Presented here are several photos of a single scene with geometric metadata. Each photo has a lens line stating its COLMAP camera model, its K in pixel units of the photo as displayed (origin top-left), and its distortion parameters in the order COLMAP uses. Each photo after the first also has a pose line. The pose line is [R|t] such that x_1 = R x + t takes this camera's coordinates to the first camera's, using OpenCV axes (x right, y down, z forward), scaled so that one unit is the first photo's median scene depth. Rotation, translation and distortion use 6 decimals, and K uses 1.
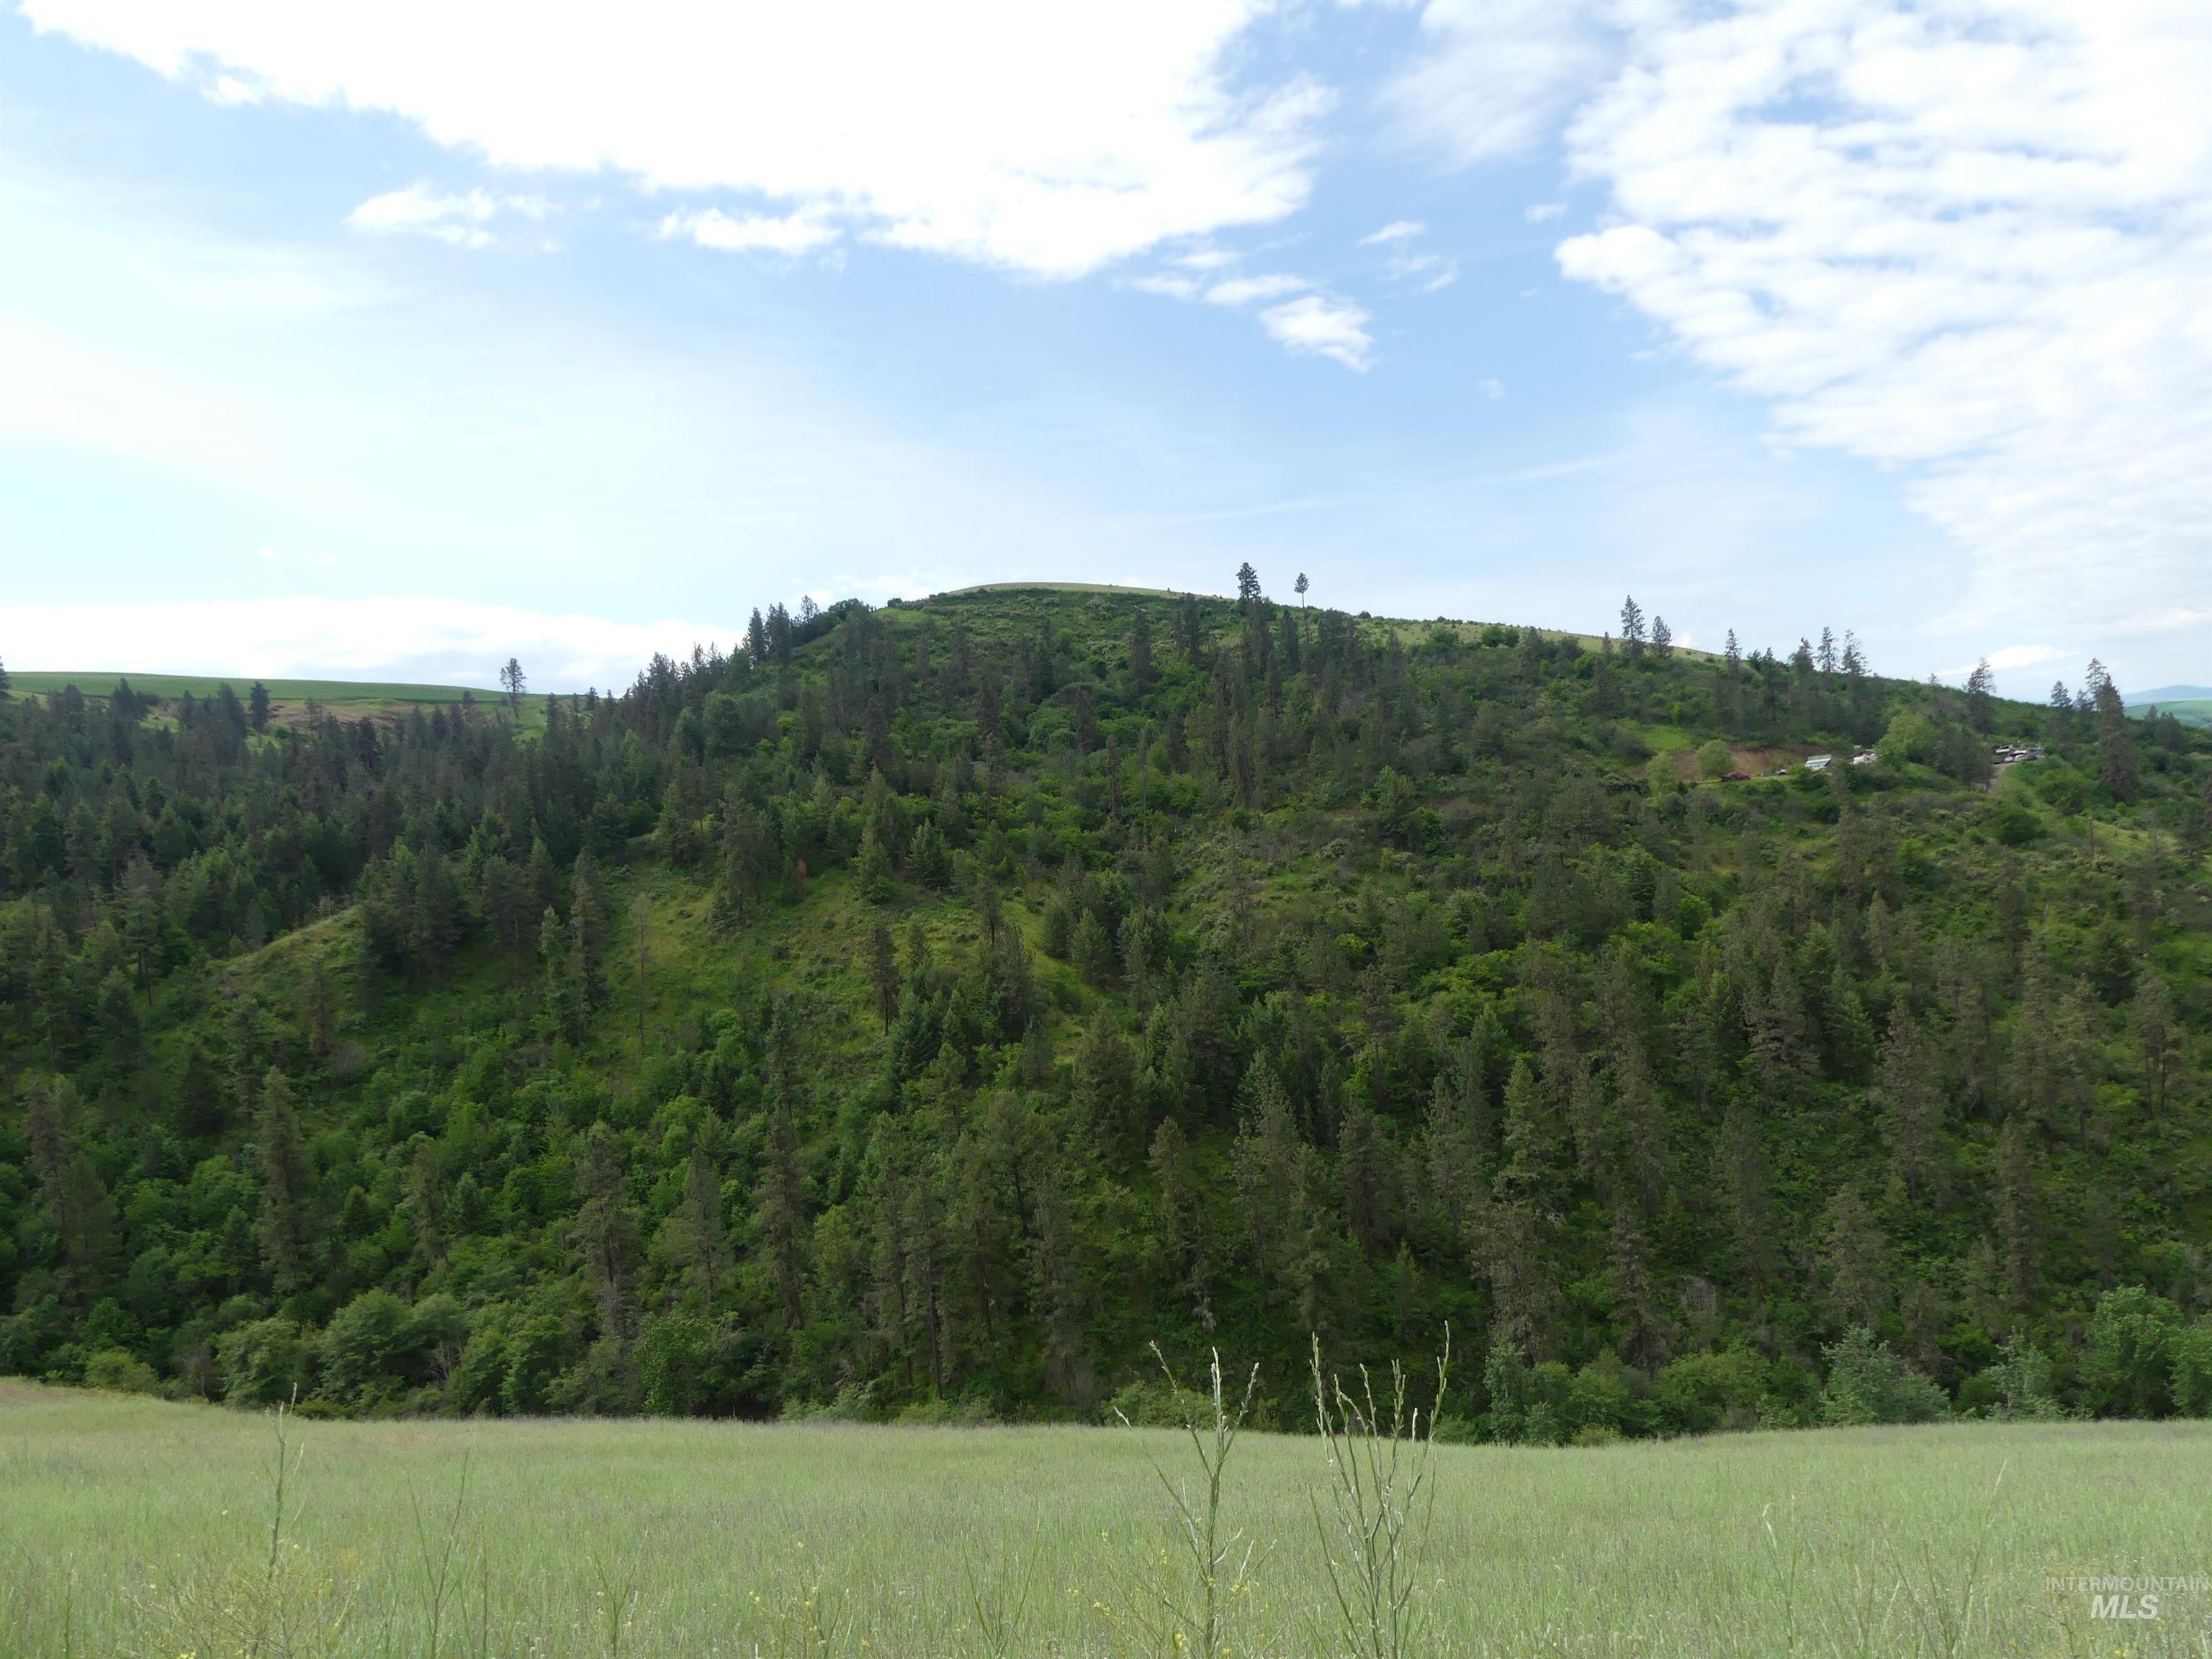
lens RADIAL K [[1724.8, 0, 1106.0], [0, 1724.8, 829.5], [0, 0, 1]] dist [0.003608, 0.014877]
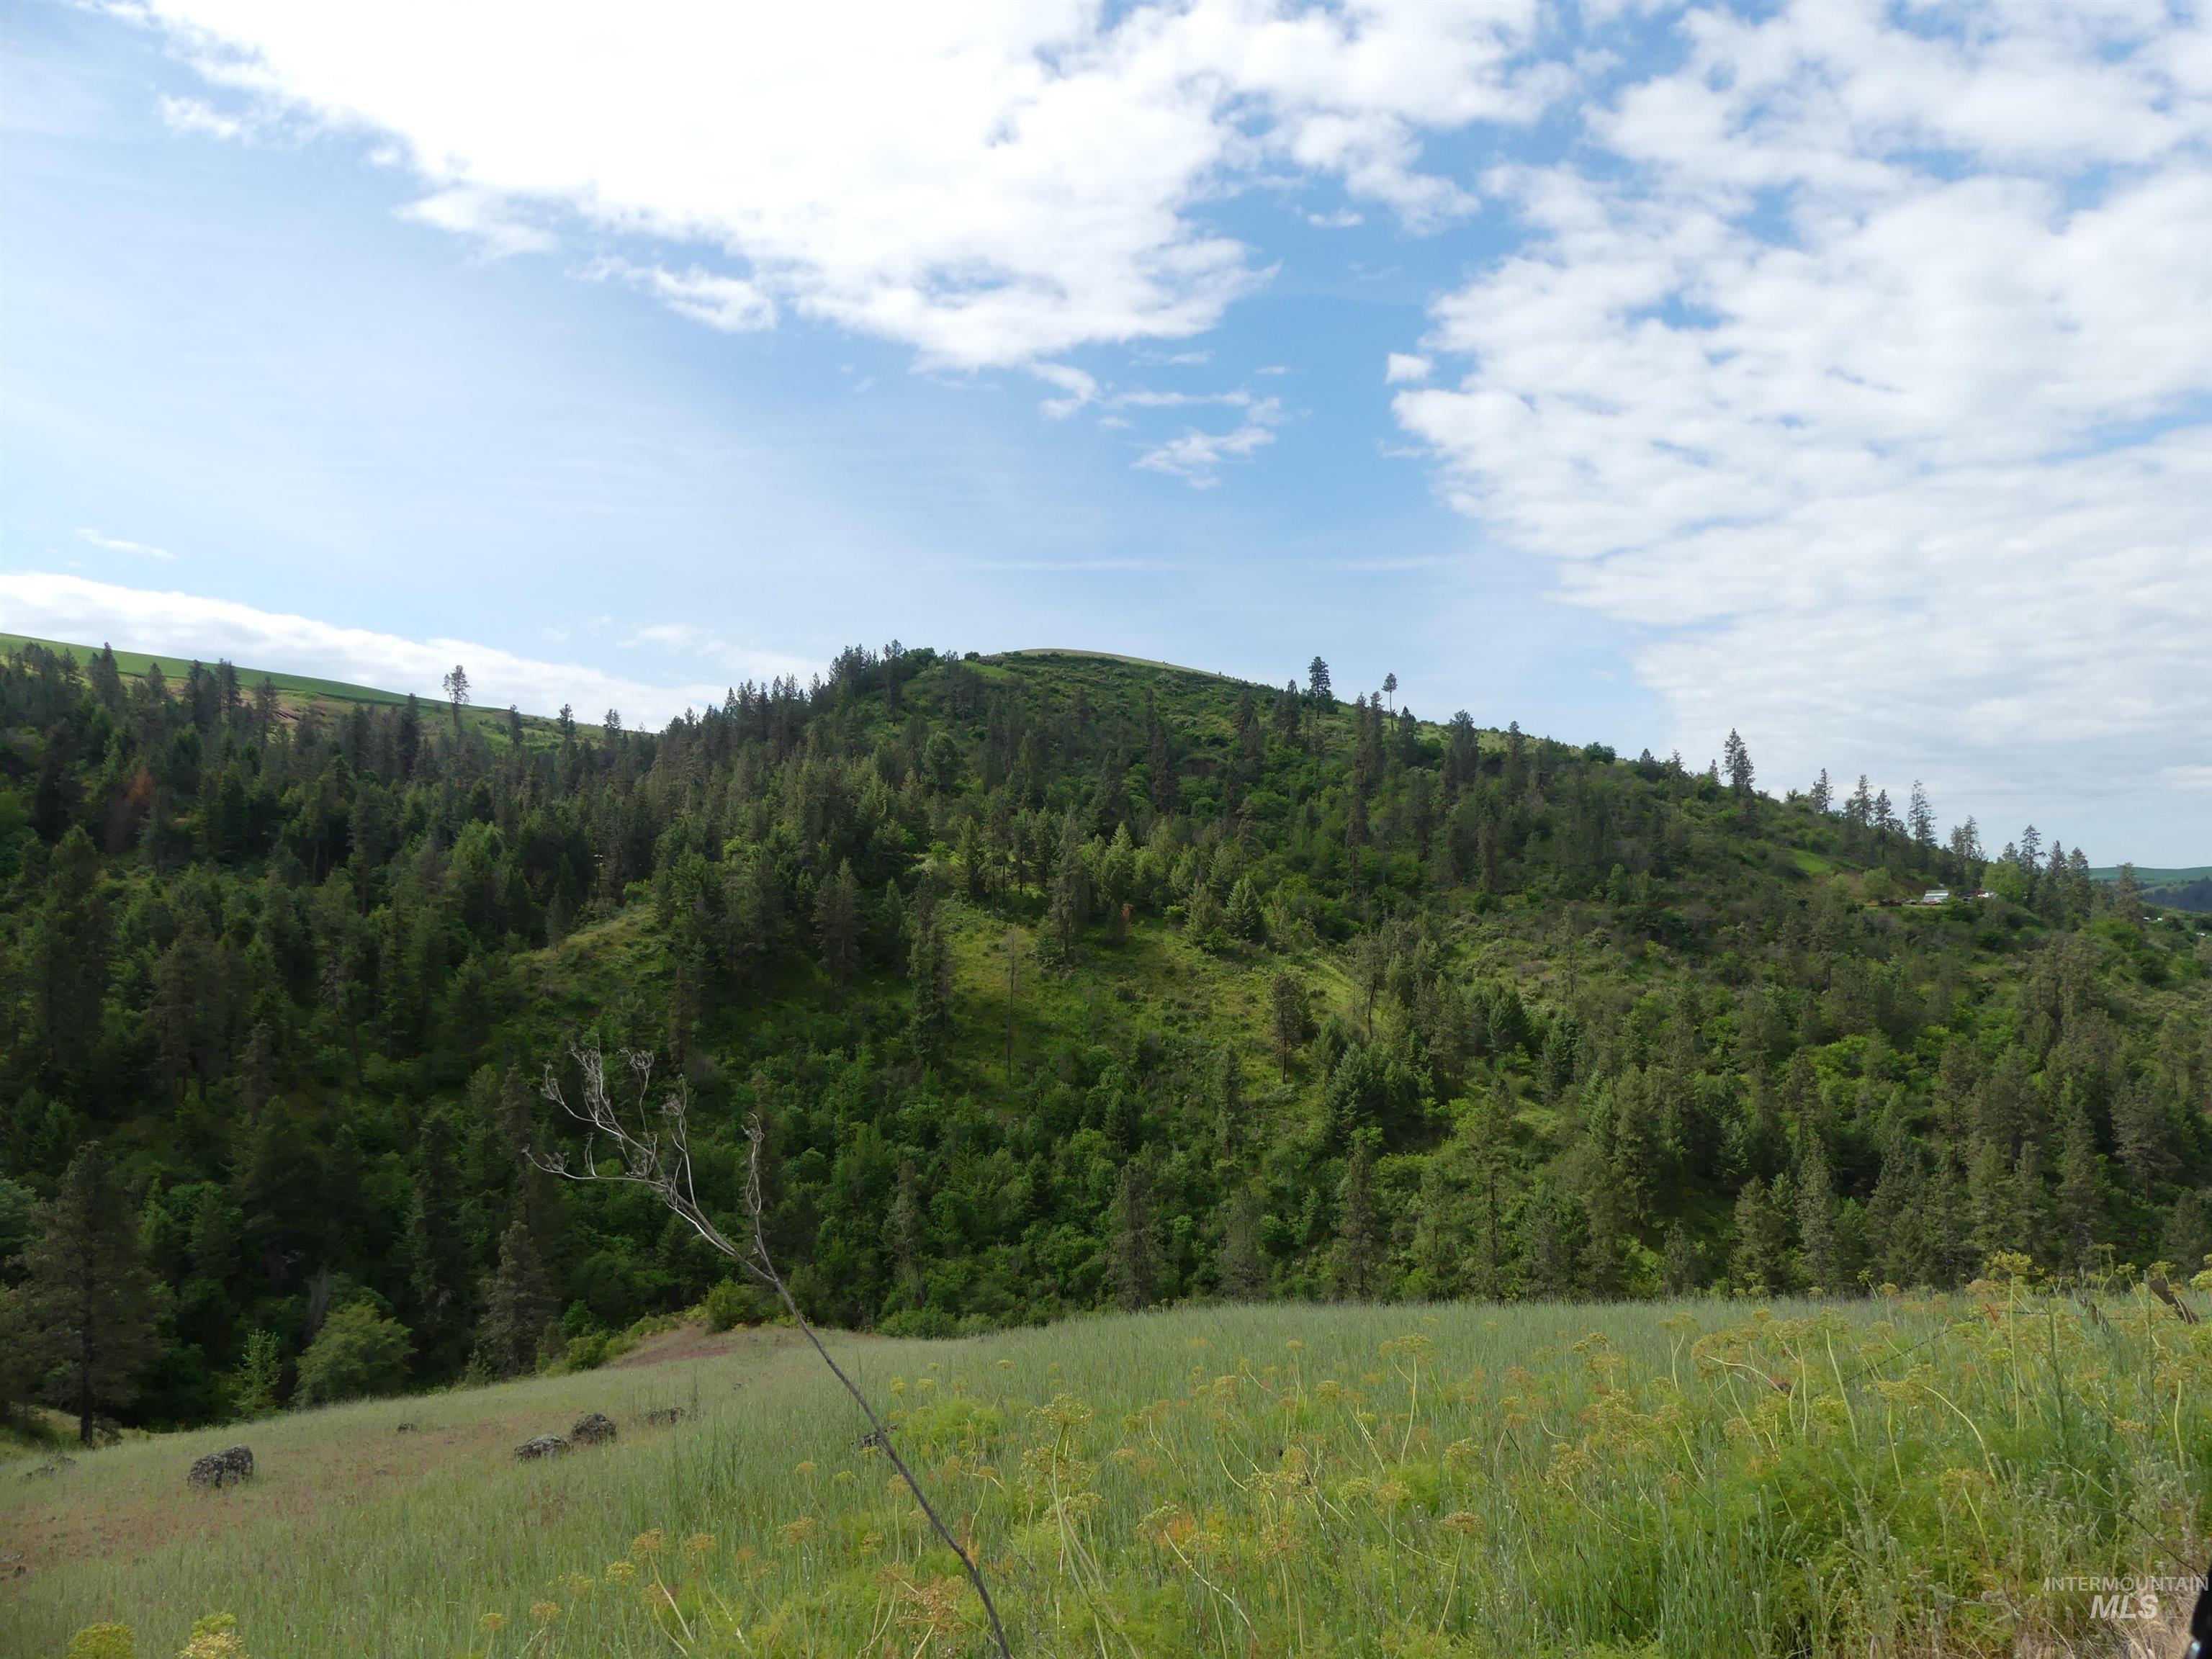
lens RADIAL K [[1669.4, 0, 1106.0], [0, 1669.4, 829.5], [0, 0, 1]] dist [-0.010713, -0.008526]
pose [[0.981384, 0.095161, 0.166824, -0.352652], [-0.087863, 0.994846, -0.050616, 0.024117], [-0.170781, 0.035016, 0.984687, 0.026225]]
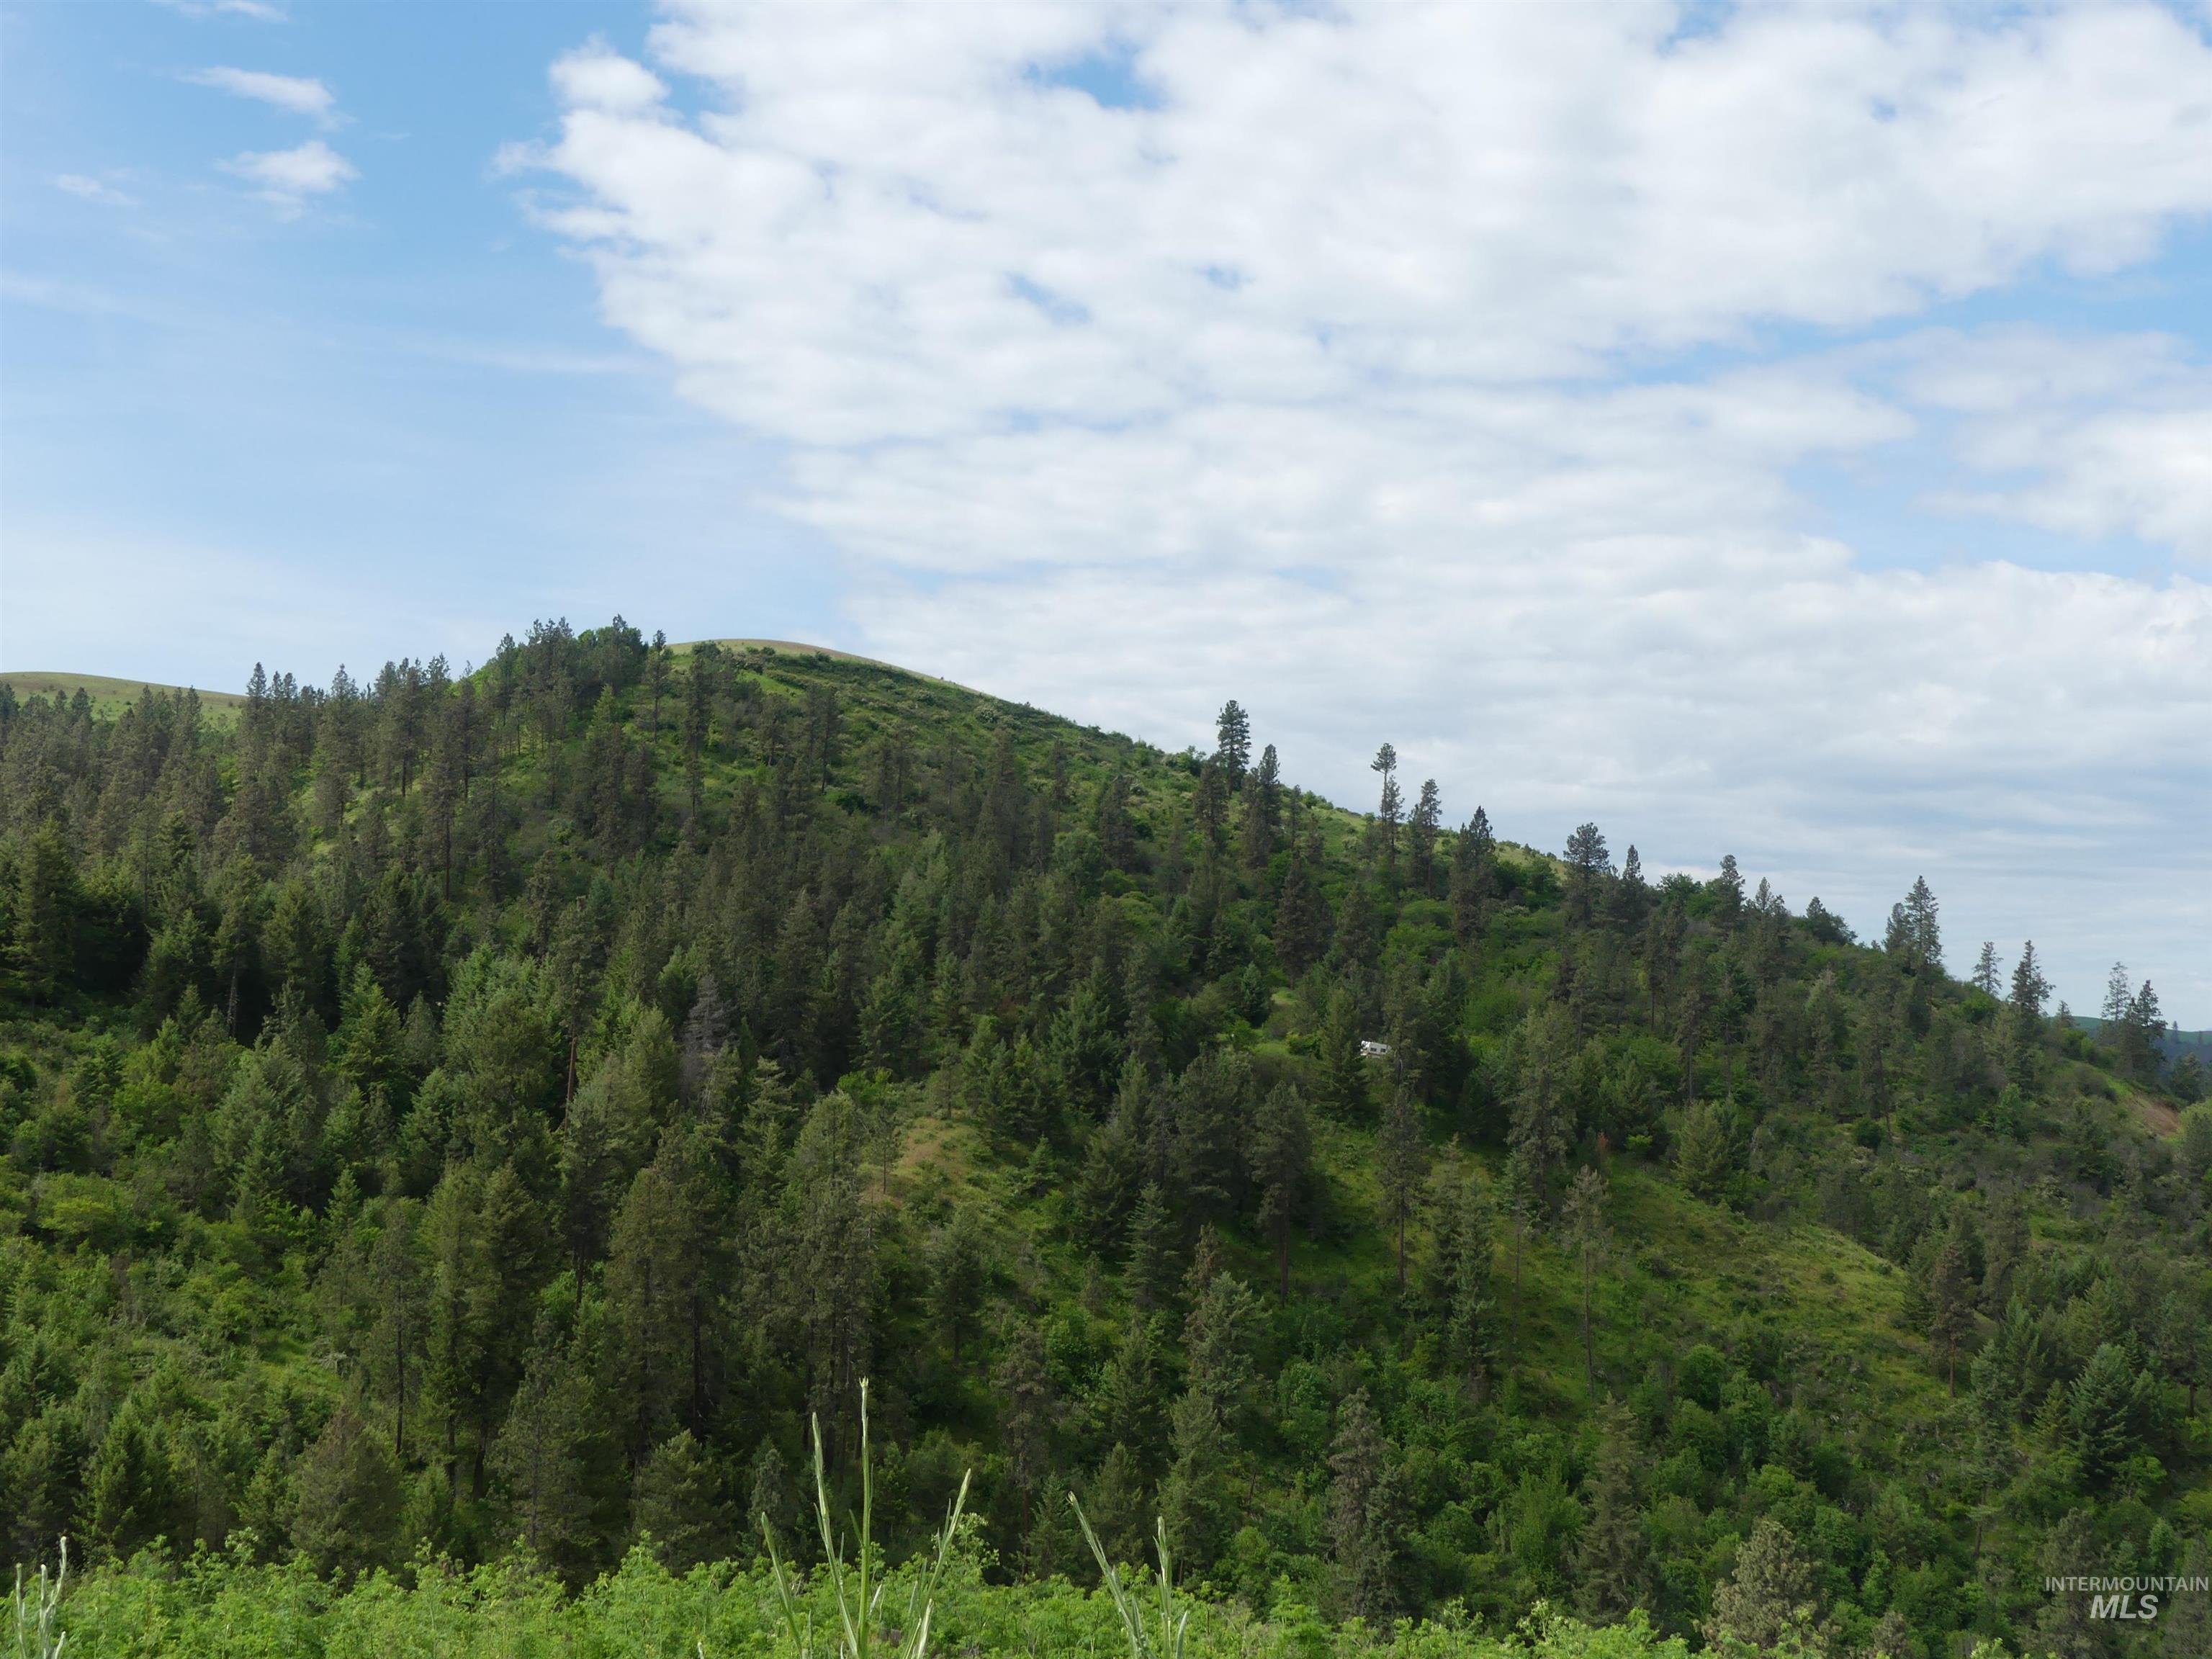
lens RADIAL K [[3032.6, 0, 1106.0], [0, 3032.6, 829.5], [0, 0, 1]] dist [0.006731, -0.012016]
pose [[0.811004, 0.161786, 0.562226, -0.764382], [-0.119182, 0.986539, -0.111967, 0.043631], [-0.572772, 0.023799, 0.819369, 0.067027]]
